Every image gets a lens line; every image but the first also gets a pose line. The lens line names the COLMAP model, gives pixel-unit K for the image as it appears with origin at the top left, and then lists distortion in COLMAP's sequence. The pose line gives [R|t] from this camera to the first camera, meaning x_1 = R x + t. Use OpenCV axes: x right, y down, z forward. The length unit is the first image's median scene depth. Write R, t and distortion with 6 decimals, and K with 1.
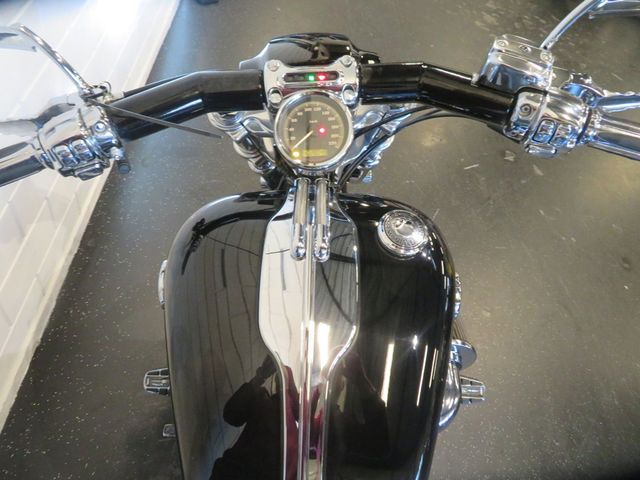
lens RADIAL K [[457.8, 0, 320.0], [0, 457.8, 240.0], [0, 0, 1]] dist [0.004672, 0.002938]
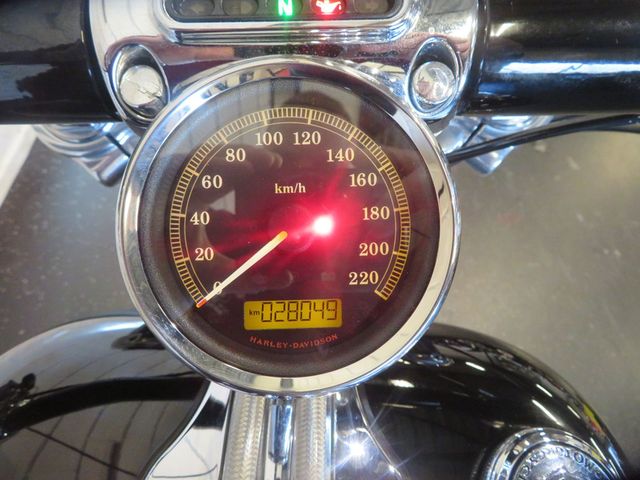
lens RADIAL K [[457.8, 0, 320.0], [0, 457.8, 240.0], [0, 0, 1]] dist [0.004672, 0.002938]
pose [[0.999356, 0.026143, 0.024583, -0.003367], [-0.027710, 0.997451, 0.065755, -0.245839], [-0.022801, -0.066394, 0.997533, 0.745316]]
